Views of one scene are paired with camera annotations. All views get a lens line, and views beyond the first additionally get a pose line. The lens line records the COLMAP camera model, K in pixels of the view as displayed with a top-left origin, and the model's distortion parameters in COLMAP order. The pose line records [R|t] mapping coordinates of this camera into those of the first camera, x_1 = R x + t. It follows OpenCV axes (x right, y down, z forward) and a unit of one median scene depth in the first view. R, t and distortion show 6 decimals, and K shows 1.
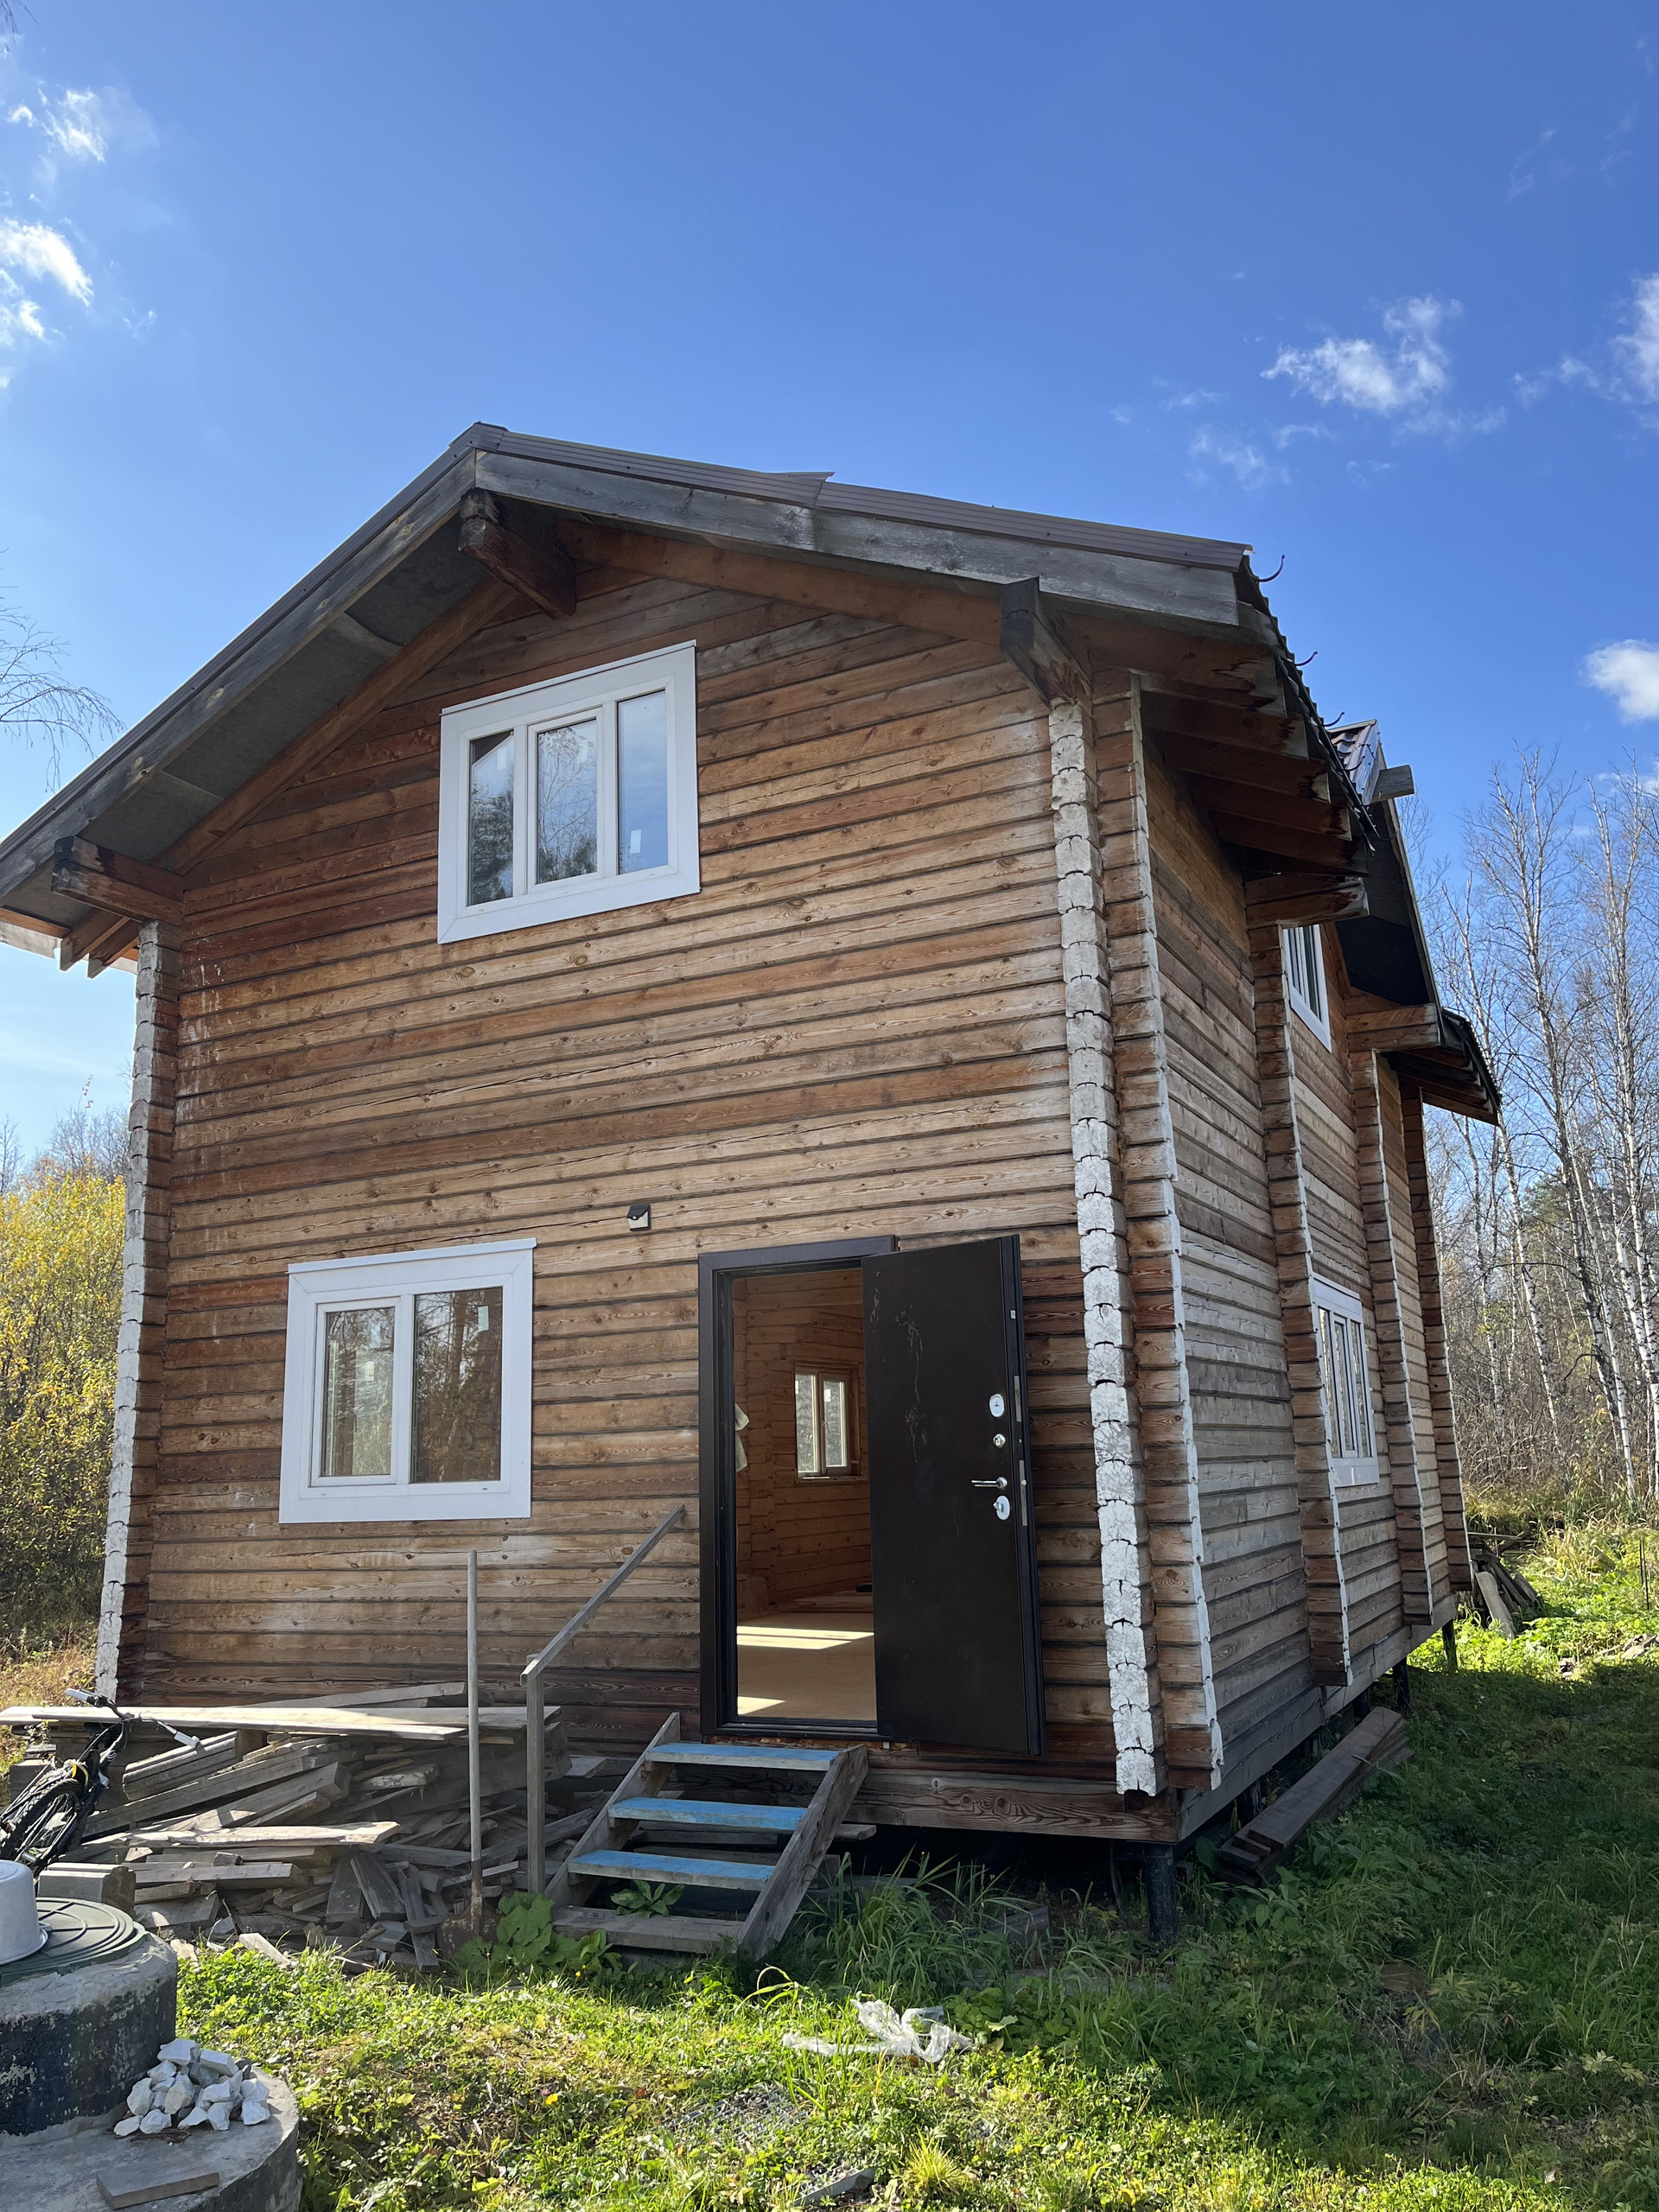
lens RADIAL K [[1686.8, 0, 826.9], [0, 1686.8, 1106.5], [0, 0, 1]] dist [0.055851, -0.069503]
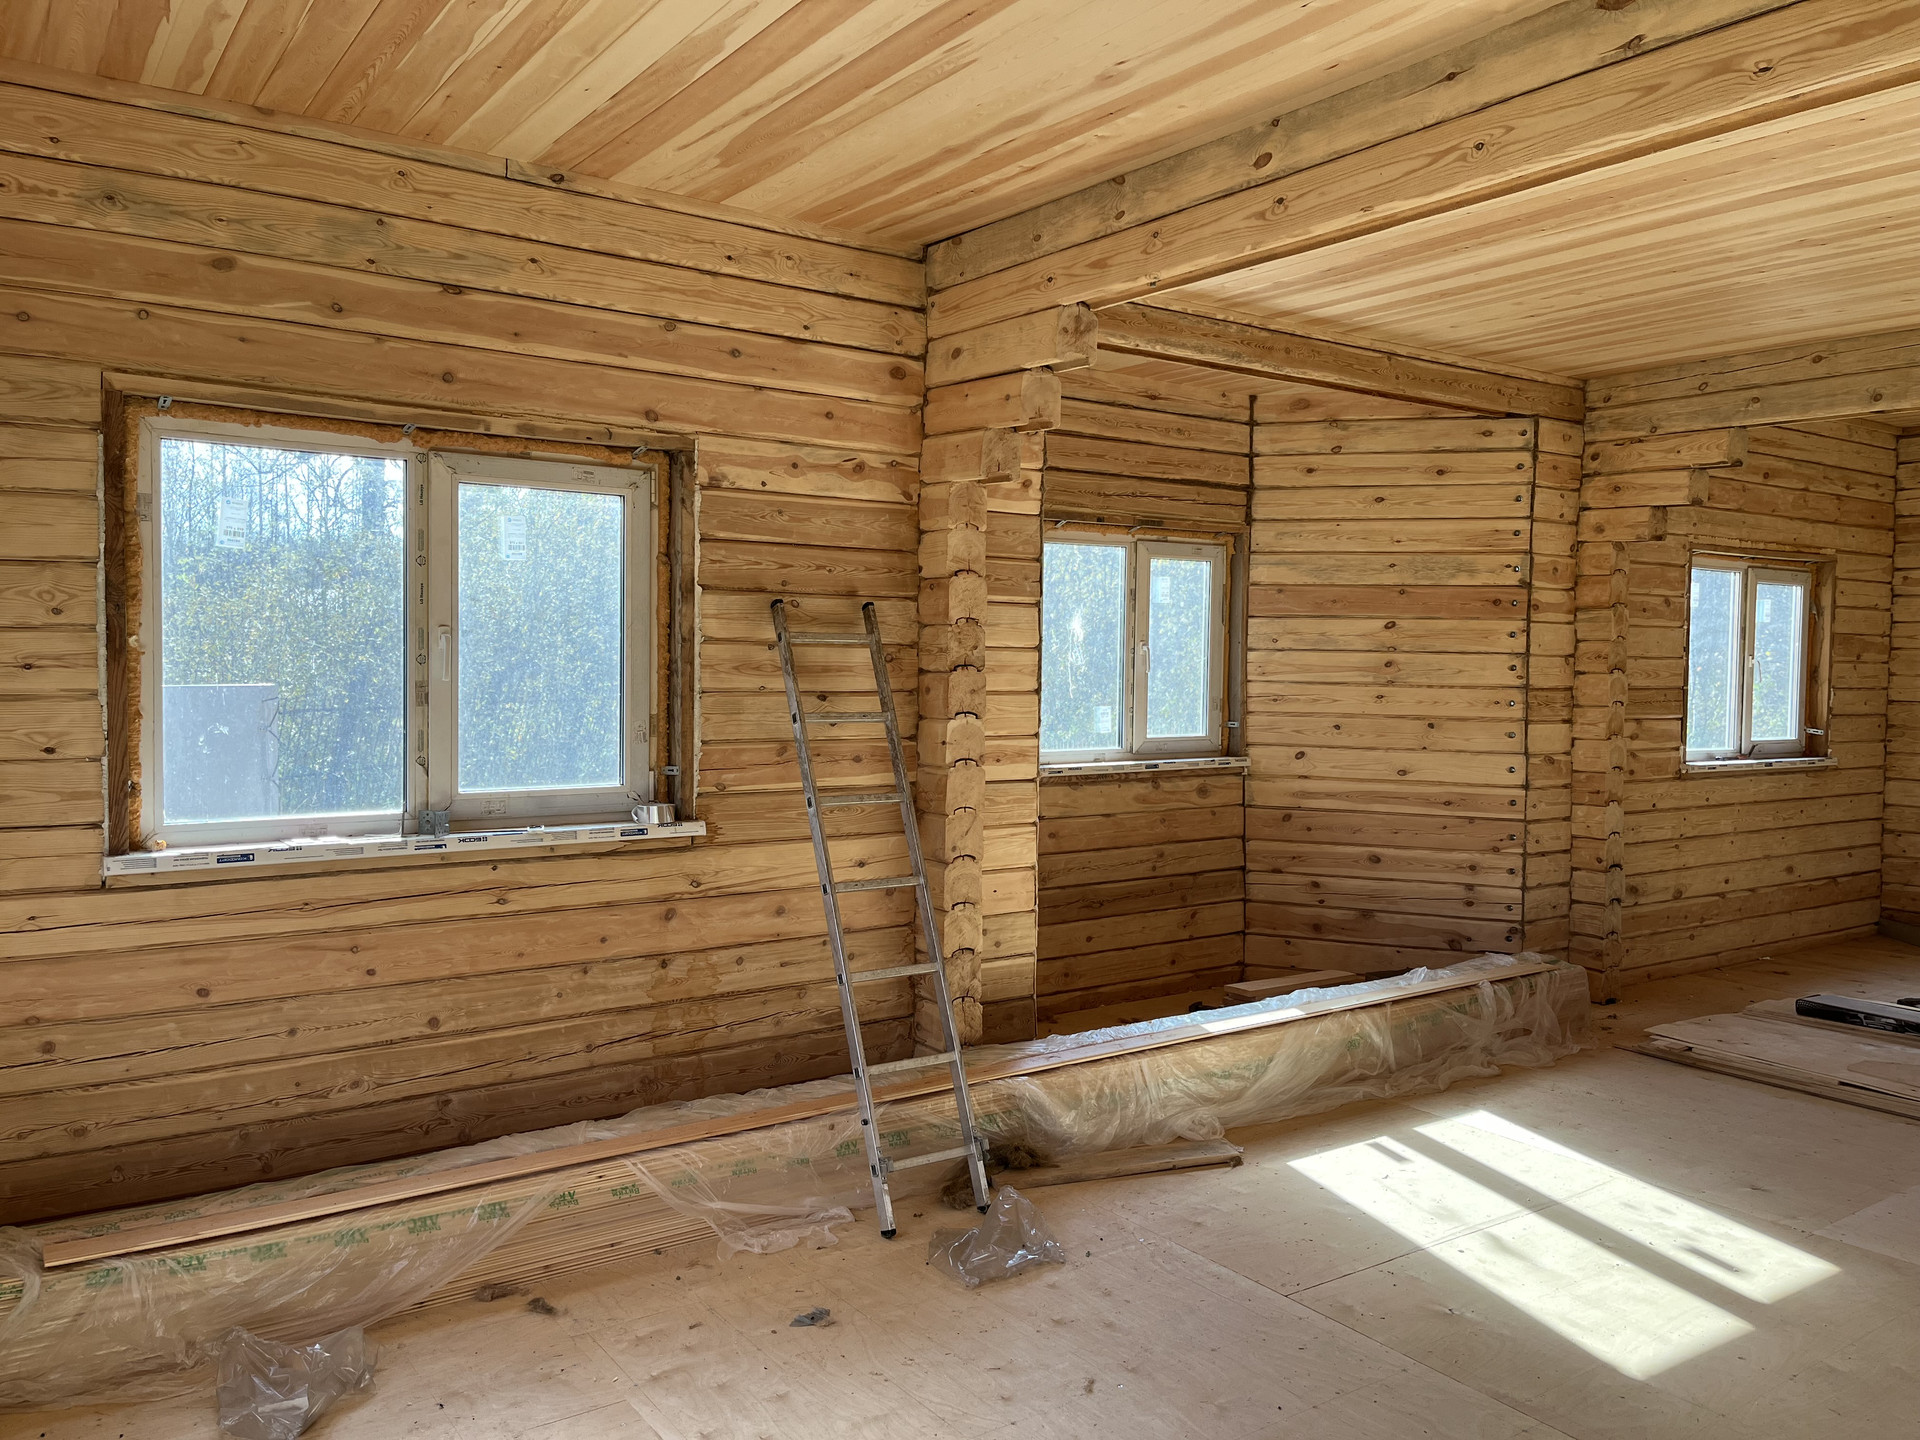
lens RADIAL K [[1464.1, 0, 954.9], [0, 1464.1, 718.8], [0, 0, 1]] dist [0.055851, -0.069503]
pose [[0.870667, 0.062424, -0.487896, 0.008322], [0.062558, 0.969806, 0.235718, 0.081621], [0.487879, -0.235754, 0.840473, 0.493554]]
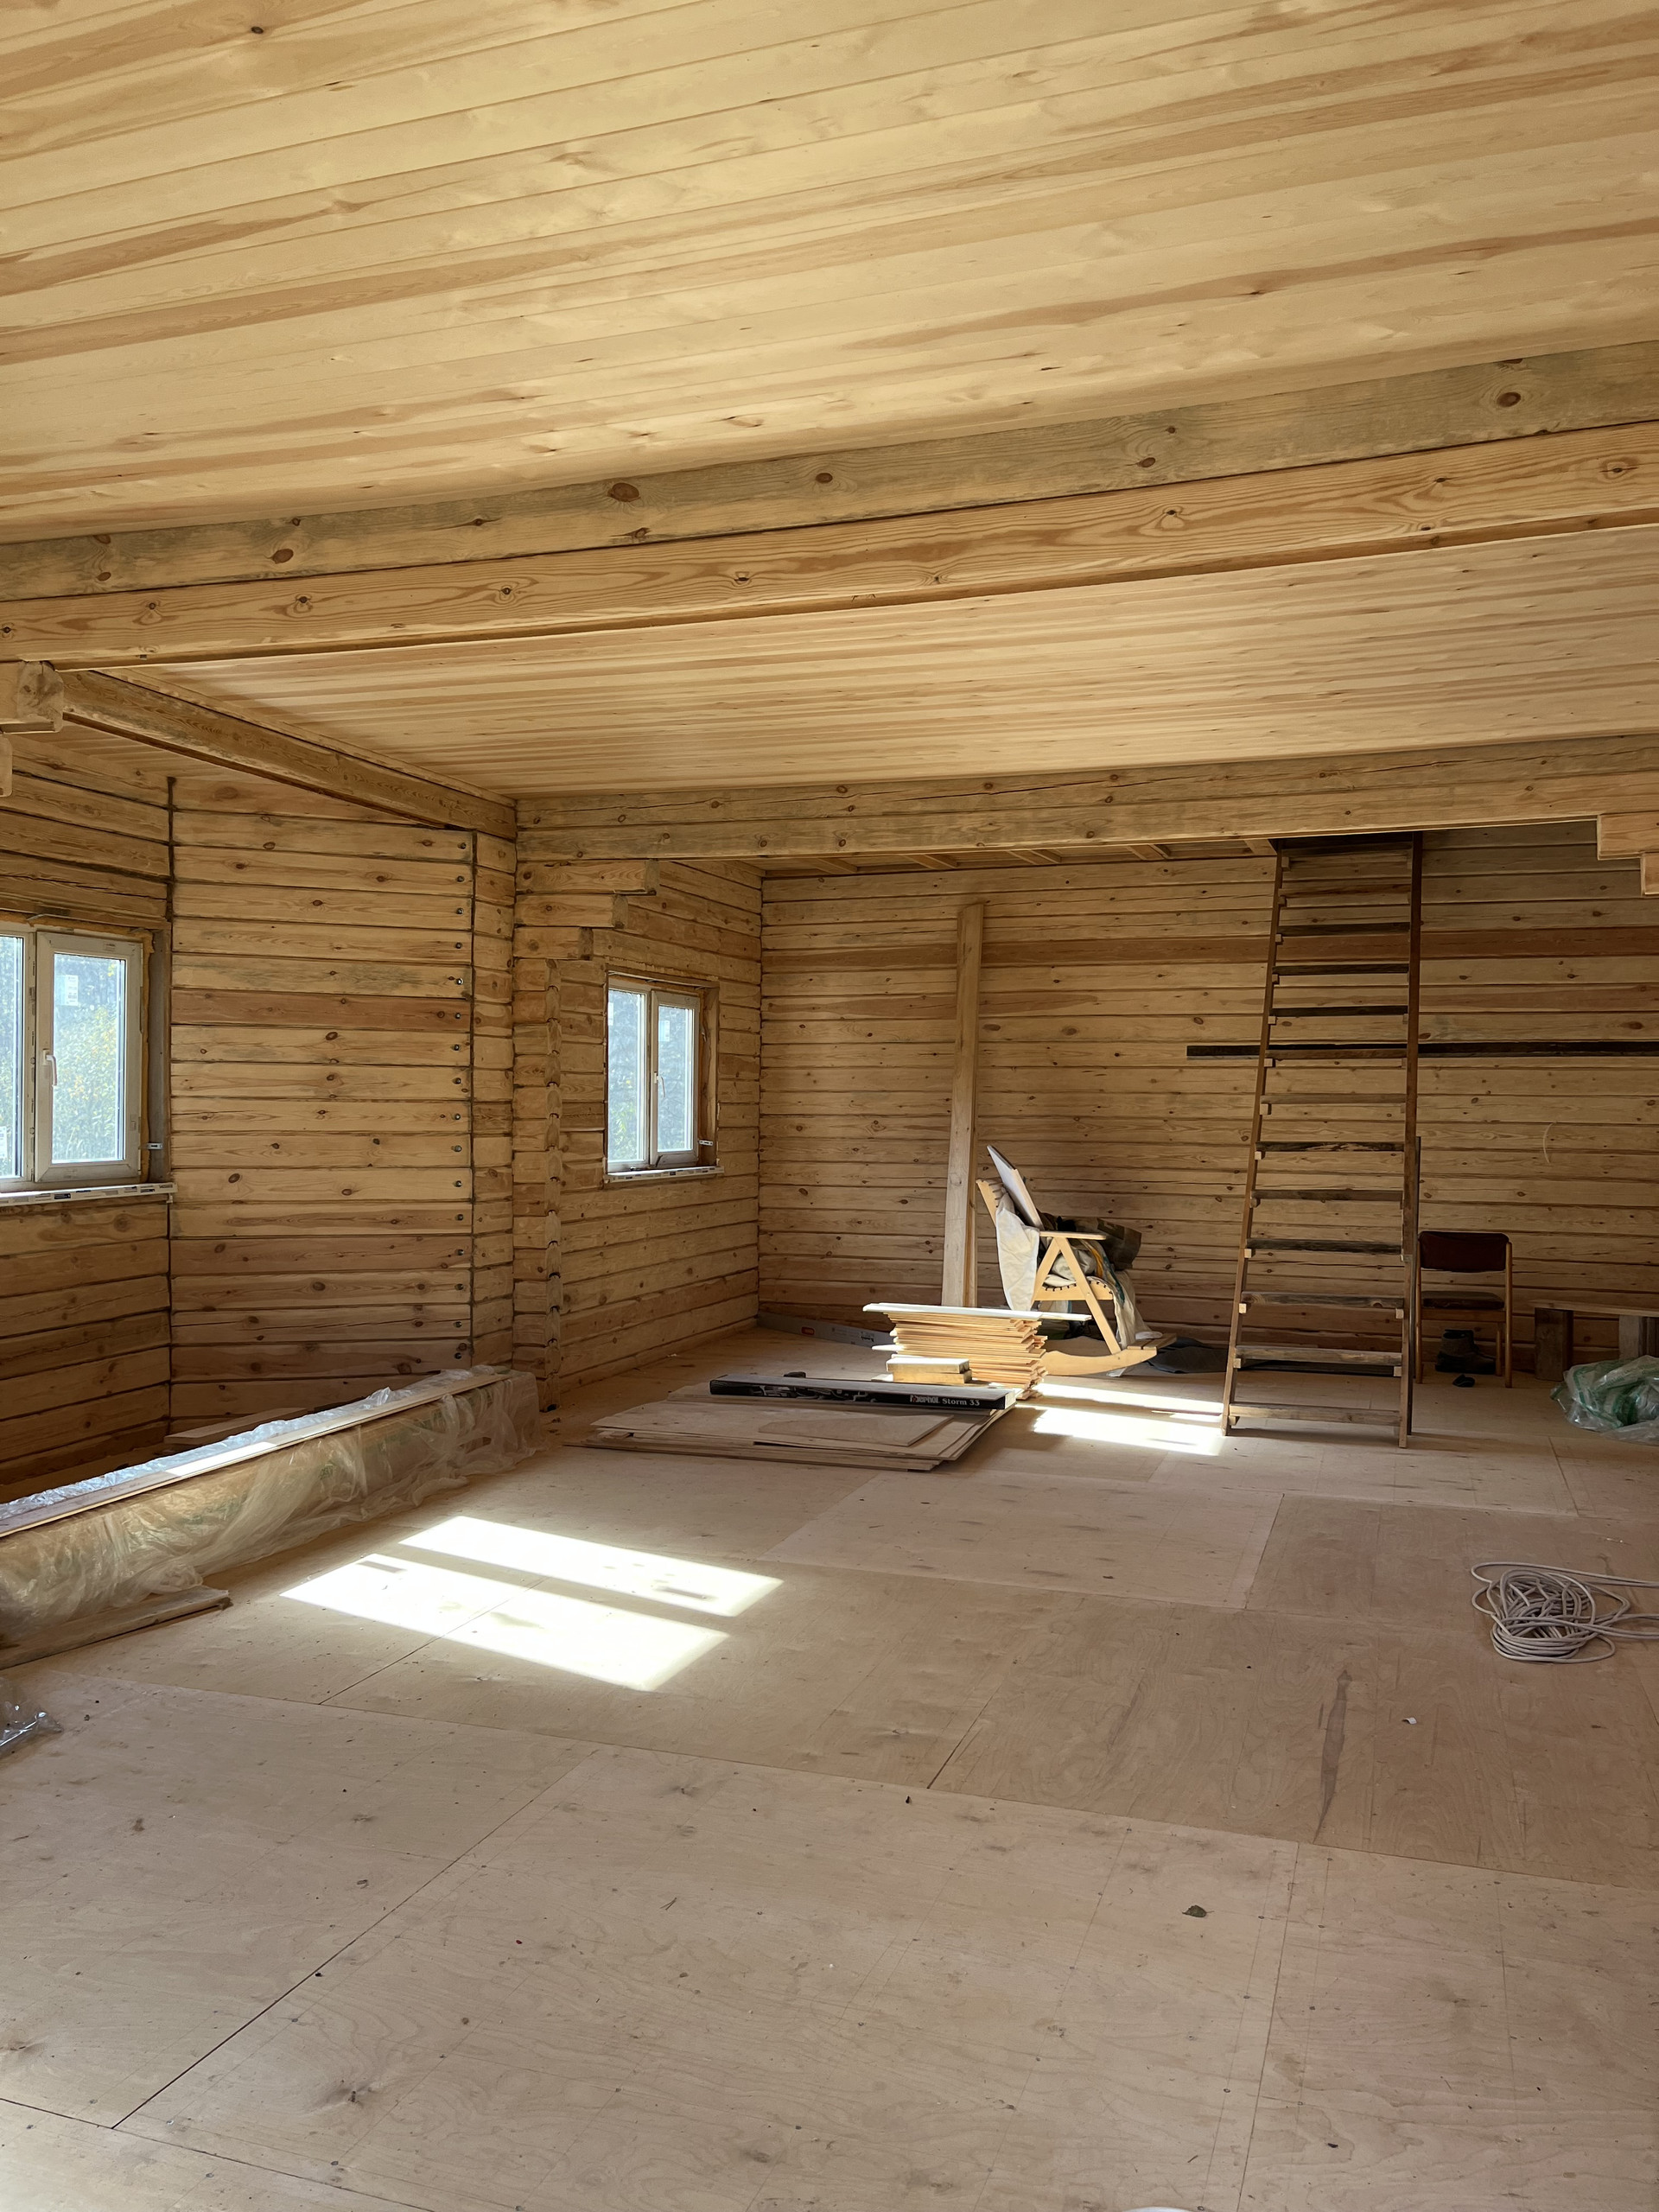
lens RADIAL K [[1686.8, 0, 834.9], [0, 1686.8, 1107.0], [0, 0, 1]] dist [0.055851, -0.069503]
pose [[0.992398, 0.039200, 0.116662, -0.008284], [-0.062722, 0.976671, 0.205378, 0.078702], [-0.105890, -0.211134, 0.971705, 0.450546]]
